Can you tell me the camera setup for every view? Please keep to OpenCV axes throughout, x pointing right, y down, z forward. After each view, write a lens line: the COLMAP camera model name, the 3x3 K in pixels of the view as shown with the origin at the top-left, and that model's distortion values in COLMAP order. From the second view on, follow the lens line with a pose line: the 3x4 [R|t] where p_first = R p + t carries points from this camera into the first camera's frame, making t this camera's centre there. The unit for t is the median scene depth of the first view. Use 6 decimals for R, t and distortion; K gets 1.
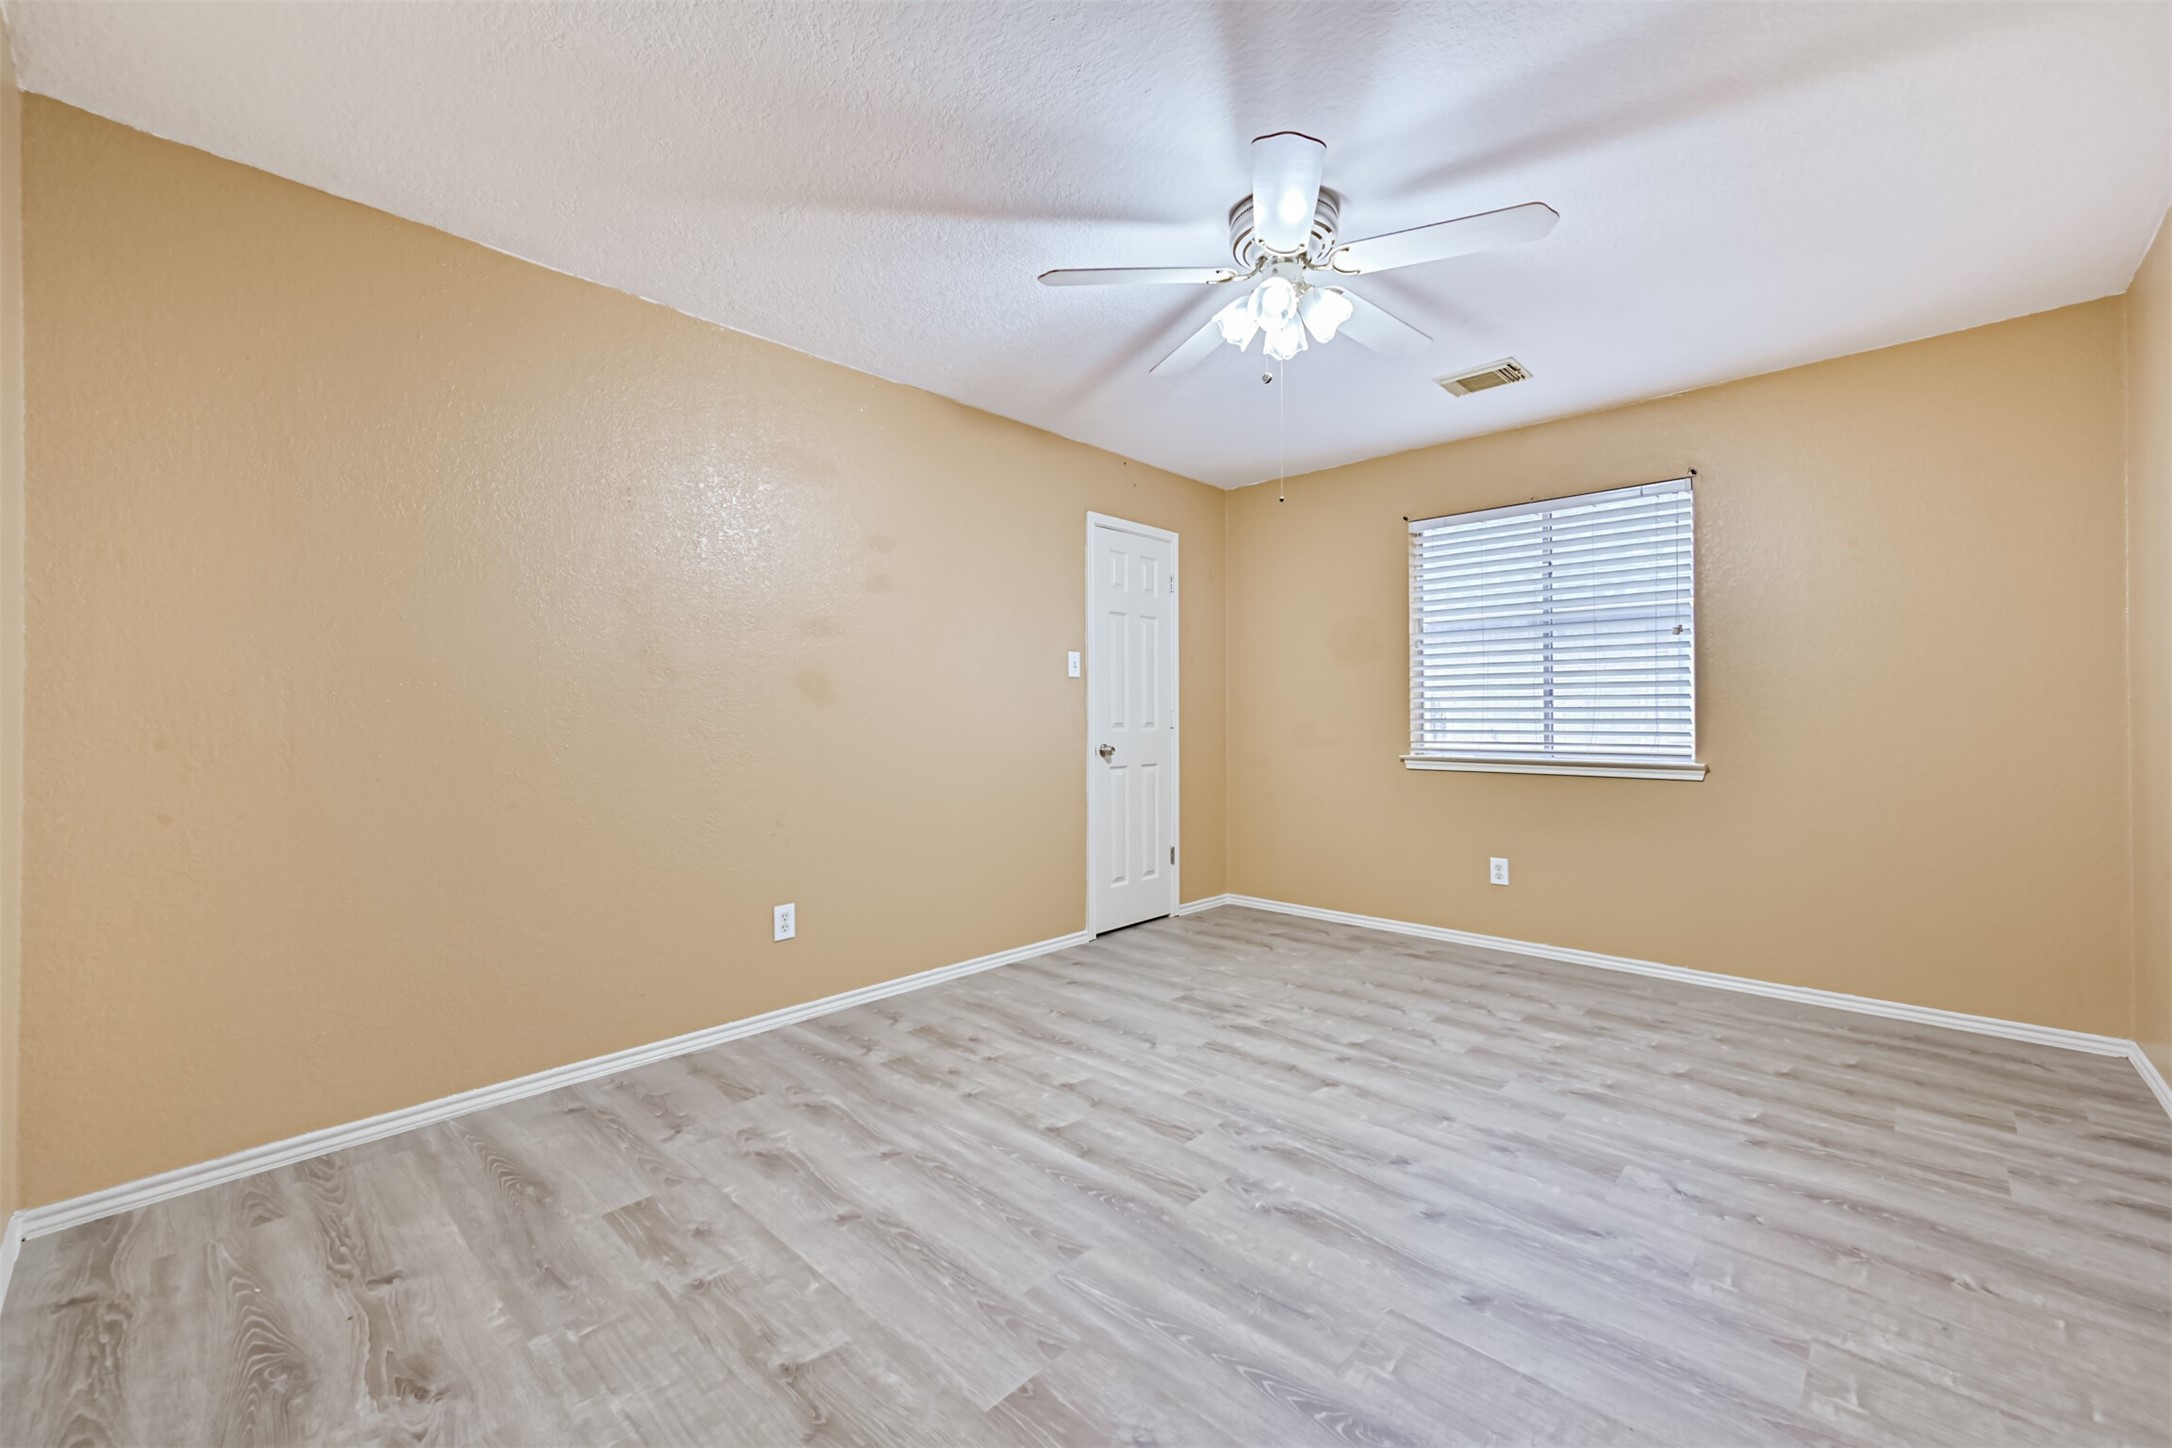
lens RADIAL K [[843.4, 0, 1104.0], [0, 843.4, 730.7], [0, 0, 1]] dist [0.007433, 0.000254]
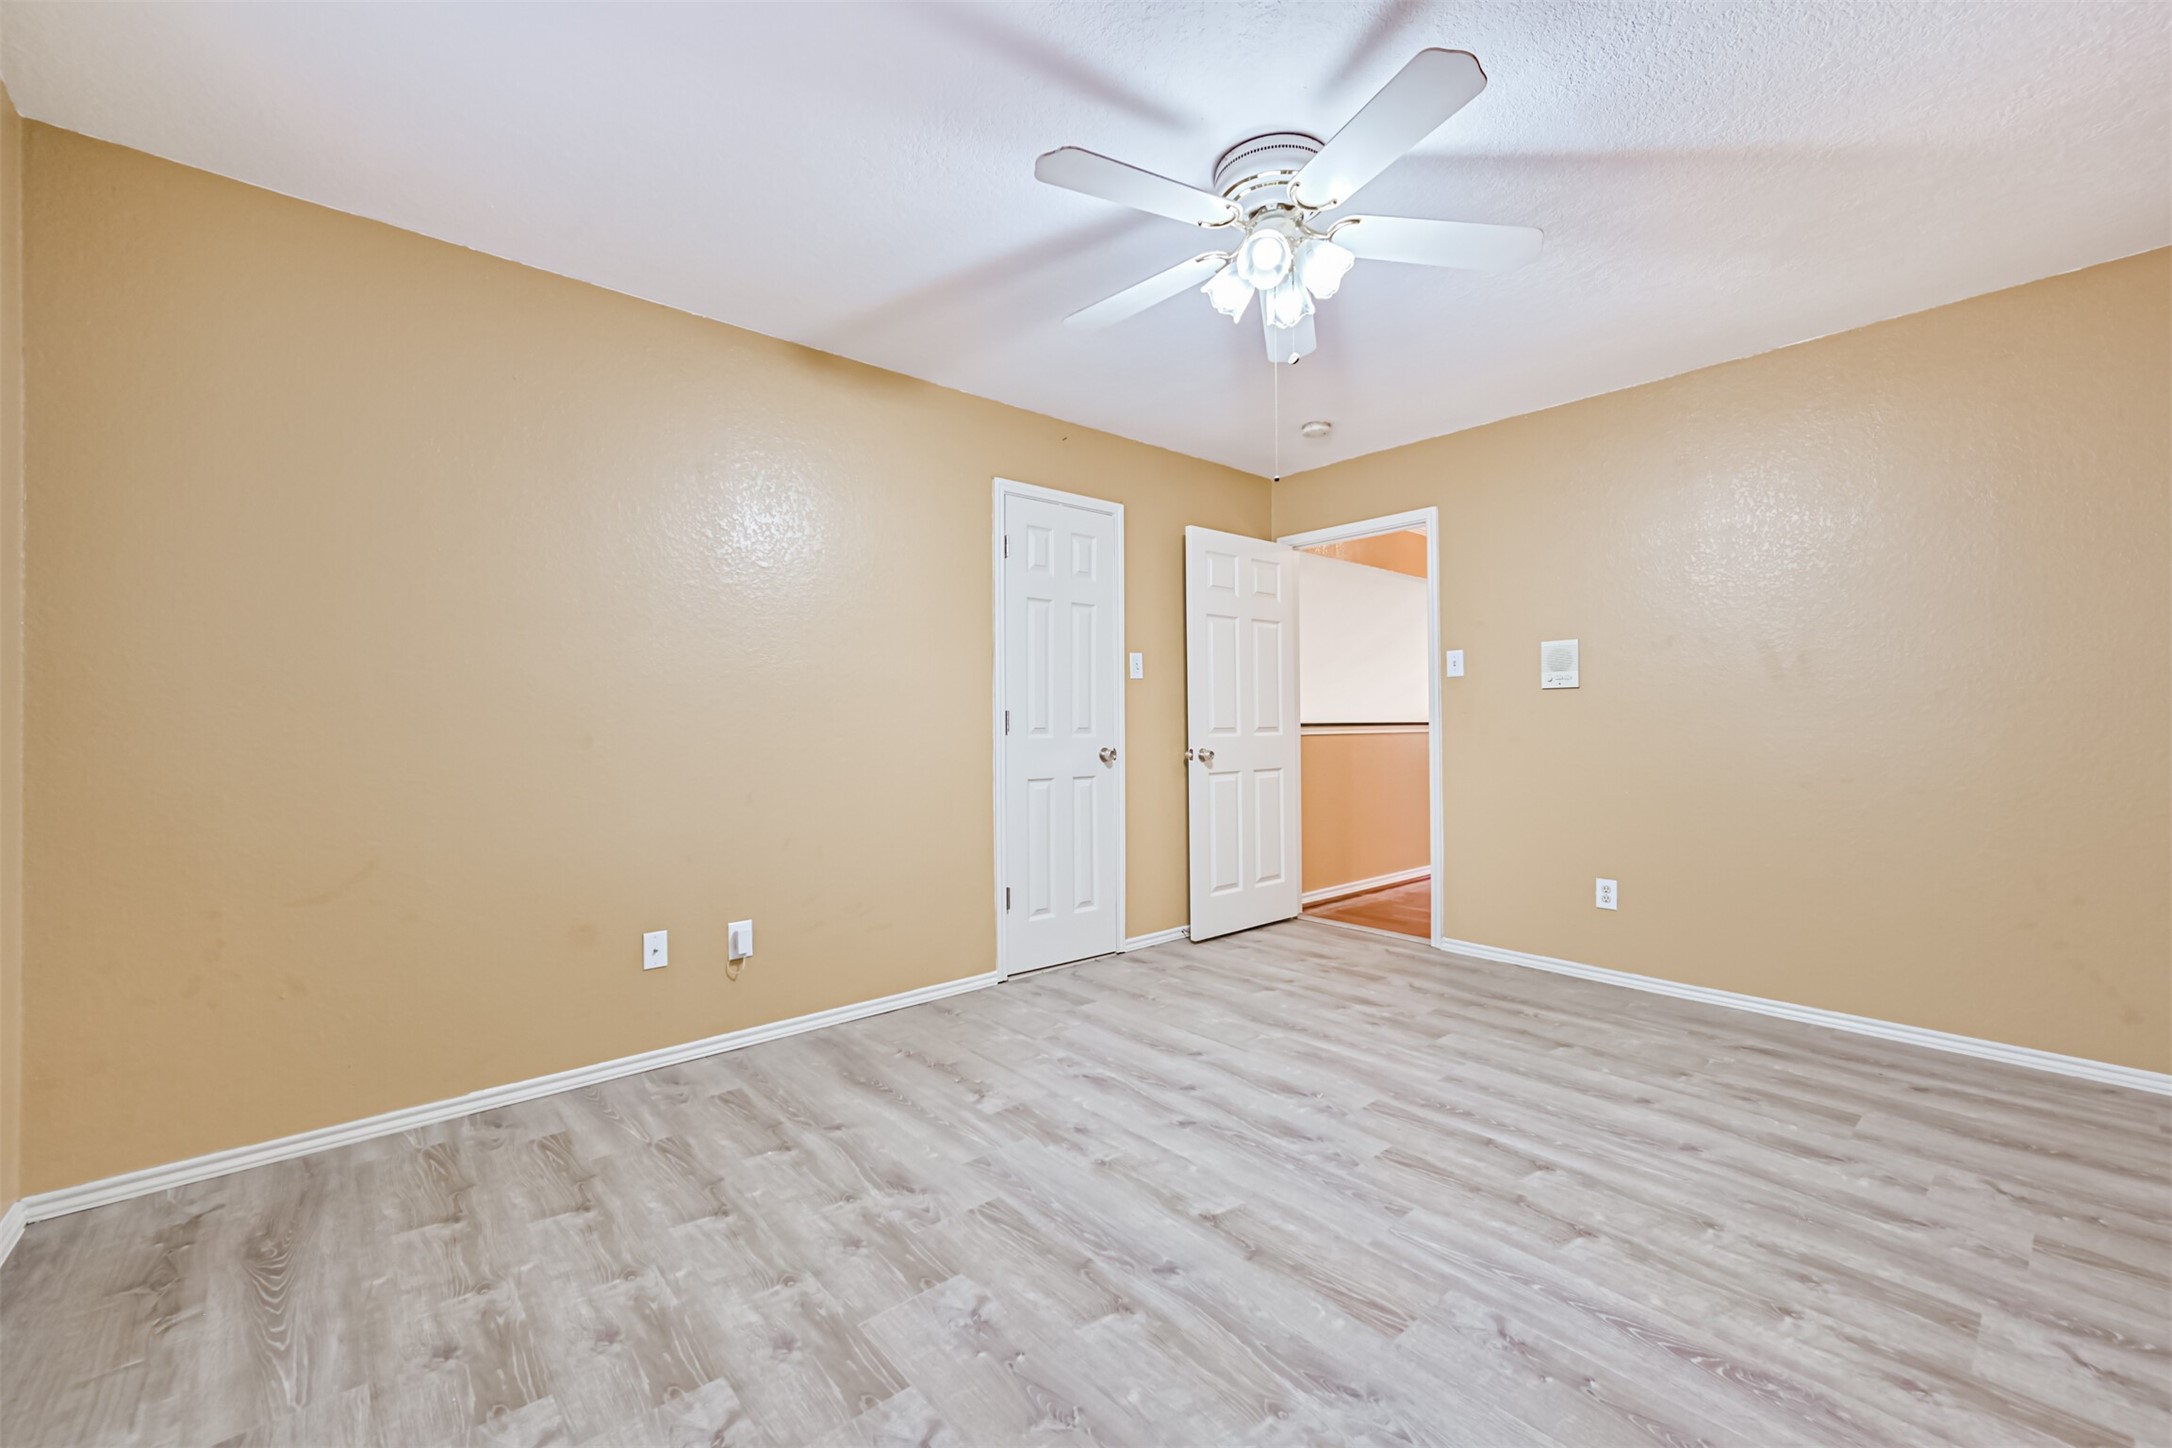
lens RADIAL K [[843.4, 0, 1104.0], [0, 843.4, 730.7], [0, 0, 1]] dist [0.007433, 0.000254]
pose [[-0.994458, 0.009681, 0.104692, 0.309779], [0.011714, 0.999754, 0.018821, -0.023690], [-0.104485, 0.019943, -0.994327, 1.930530]]
